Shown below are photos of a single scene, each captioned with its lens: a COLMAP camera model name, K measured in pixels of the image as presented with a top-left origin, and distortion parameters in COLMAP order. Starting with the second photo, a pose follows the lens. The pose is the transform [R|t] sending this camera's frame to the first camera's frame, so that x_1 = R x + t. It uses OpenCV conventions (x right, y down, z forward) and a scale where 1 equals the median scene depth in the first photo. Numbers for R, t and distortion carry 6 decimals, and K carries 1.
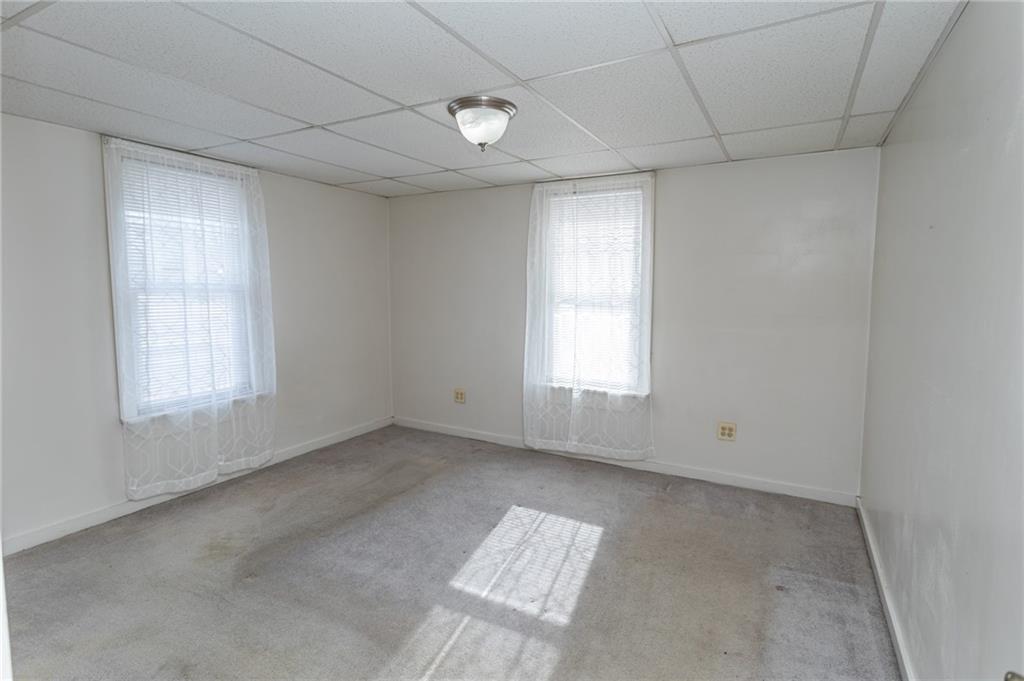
lens RADIAL K [[510.8, 0, 508.0], [0, 510.8, 338.5], [0, 0, 1]] dist [0.001056, 0.000456]
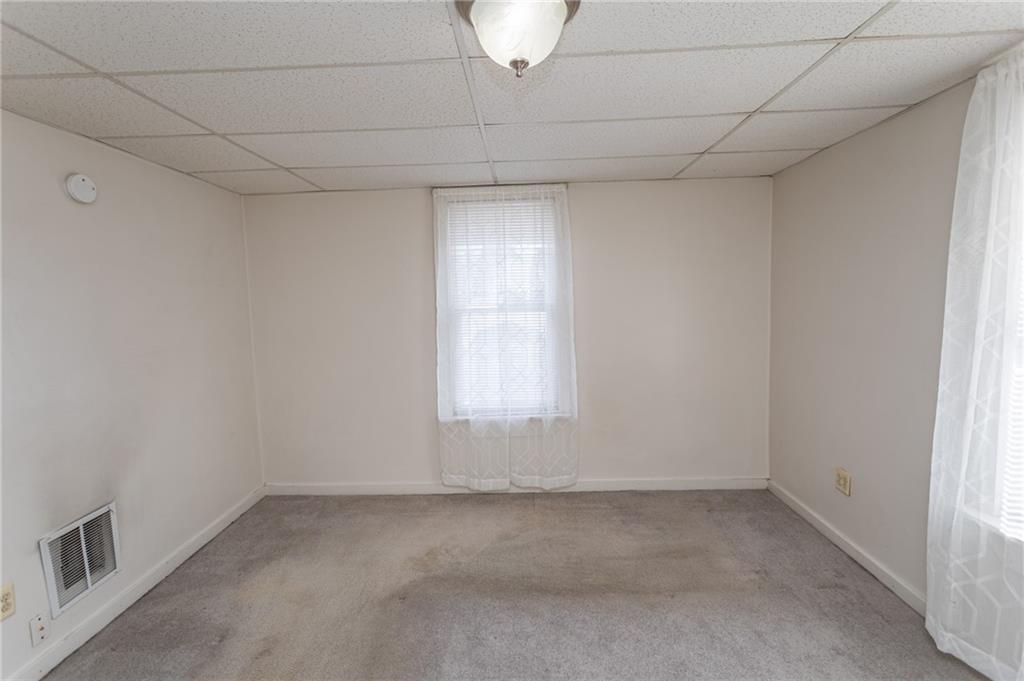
lens RADIAL K [[482.6, 0, 501.4], [0, 482.6, 339.1], [0, 0, 1]] dist [0.001927, 0.000541]
pose [[0.462744, 0.059341, -0.884504, 0.282579], [-0.061527, 0.997501, 0.034733, -0.066039], [0.884354, 0.038348, 0.465239, 0.498655]]
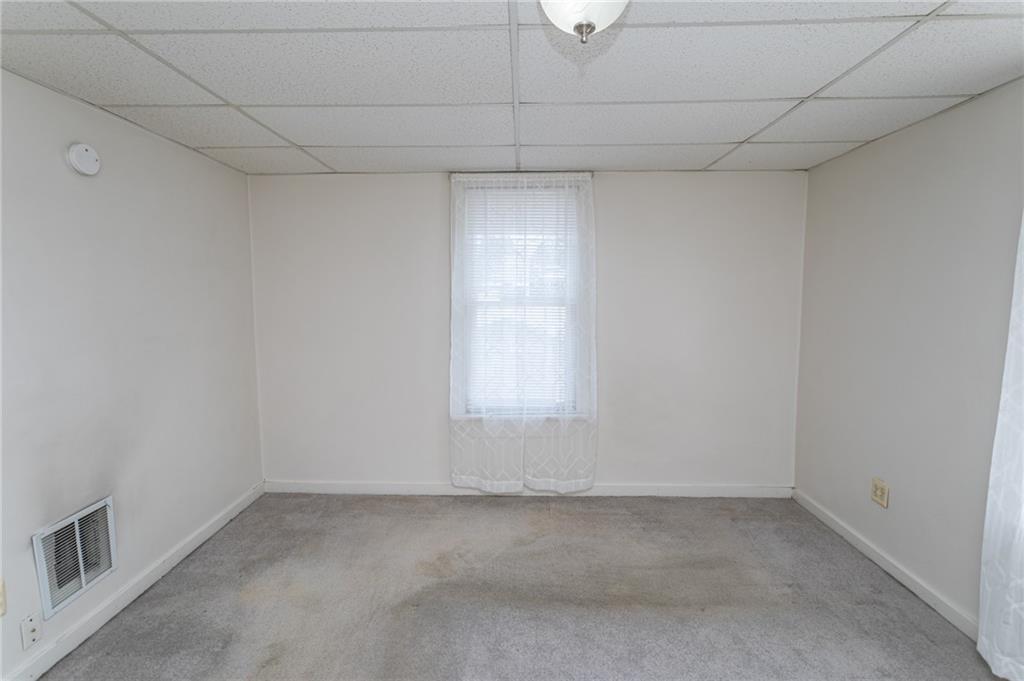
lens RADIAL K [[496.5, 0, 501.5], [0, 496.5, 339.1], [0, 0, 1]] dist [0.001844, 0.000435]
pose [[0.467744, 0.075981, -0.880592, 0.245147], [-0.087615, 0.995377, 0.039347, -0.057434], [0.879511, 0.058749, 0.472239, 0.473705]]
